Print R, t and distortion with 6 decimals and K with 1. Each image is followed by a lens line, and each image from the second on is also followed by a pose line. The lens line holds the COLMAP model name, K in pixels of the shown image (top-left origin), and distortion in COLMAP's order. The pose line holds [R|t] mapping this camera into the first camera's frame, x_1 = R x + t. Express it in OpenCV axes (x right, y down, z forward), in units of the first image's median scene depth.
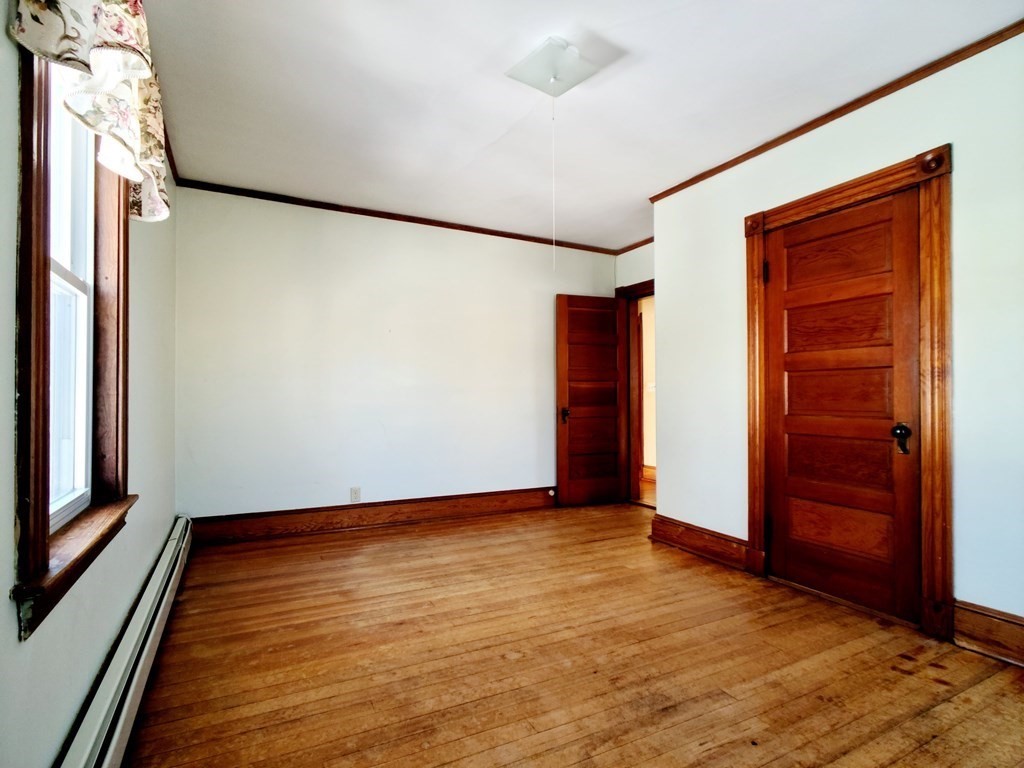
lens RADIAL K [[522.4, 0, 518.3], [0, 522.4, 387.4], [0, 0, 1]] dist [-0.004641, 0.005029]
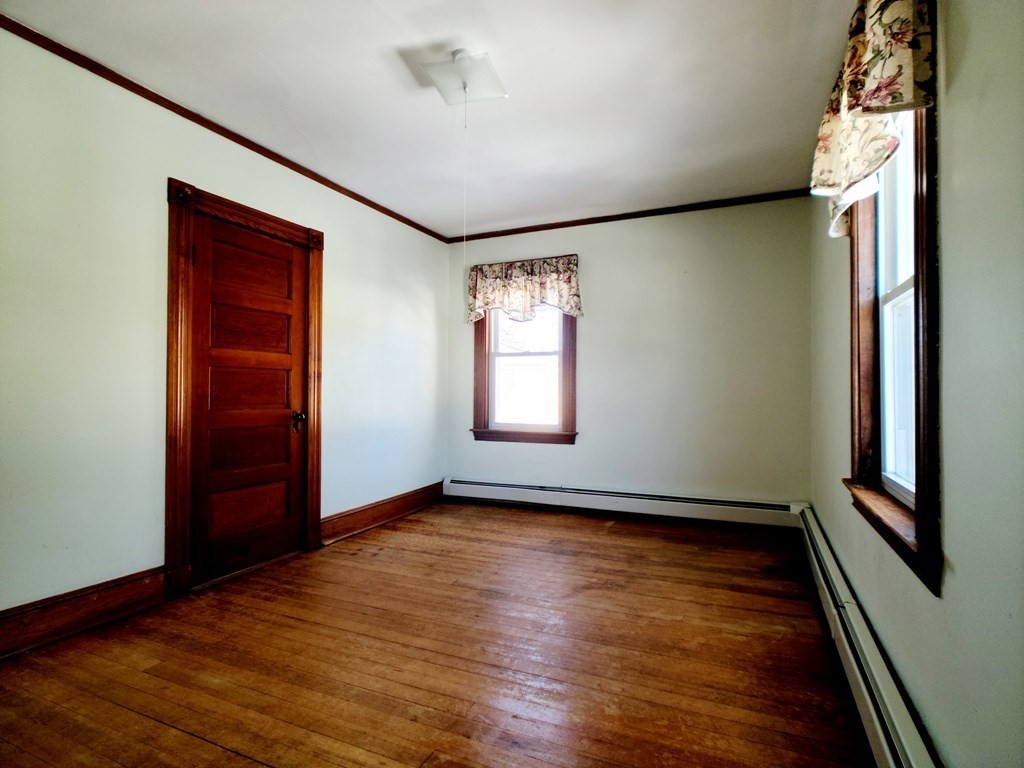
lens RADIAL K [[522.4, 0, 514.0], [0, 522.4, 381.2], [0, 0, 1]] dist [-0.004641, 0.005029]
pose [[-0.603273, 0.014127, 0.797410, -0.722449], [-0.014552, 0.999482, -0.028716, 0.020542], [-0.797402, -0.028928, -0.602755, 1.361685]]
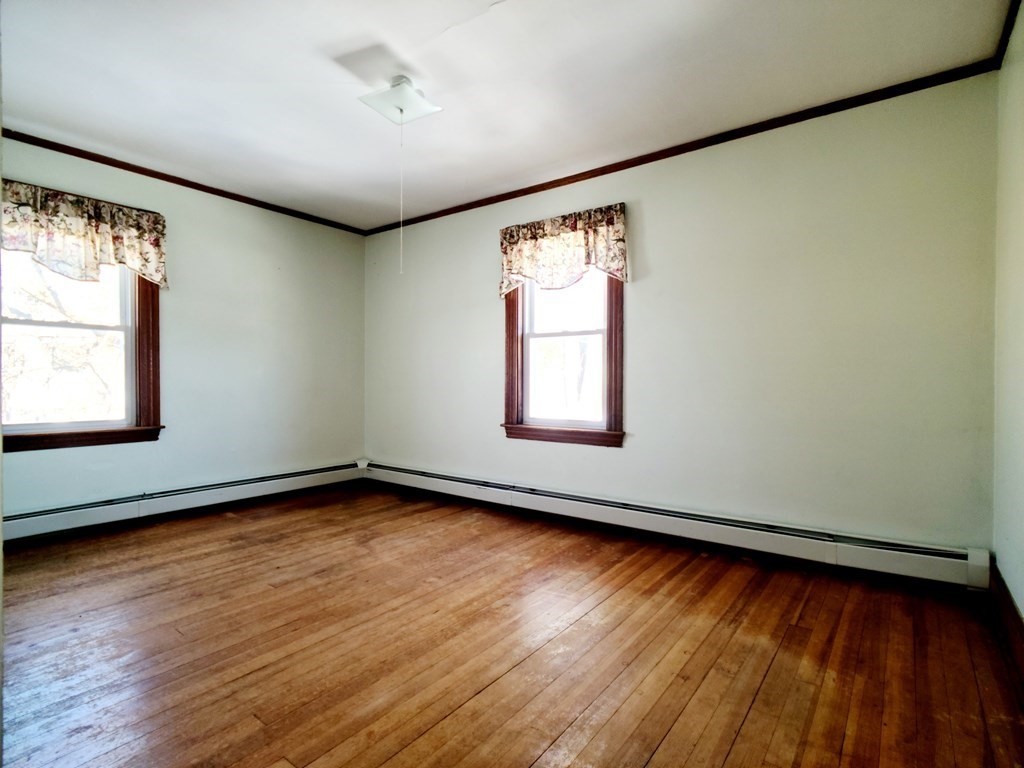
lens RADIAL K [[522.4, 0, 529.3], [0, 522.4, 384.8], [0, 0, 1]] dist [-0.004641, 0.005029]
pose [[-0.904770, -0.003627, -0.425886, 0.280640], [-0.000481, 0.999972, -0.007495, 0.033864], [0.425901, -0.006577, -0.904746, 1.947383]]
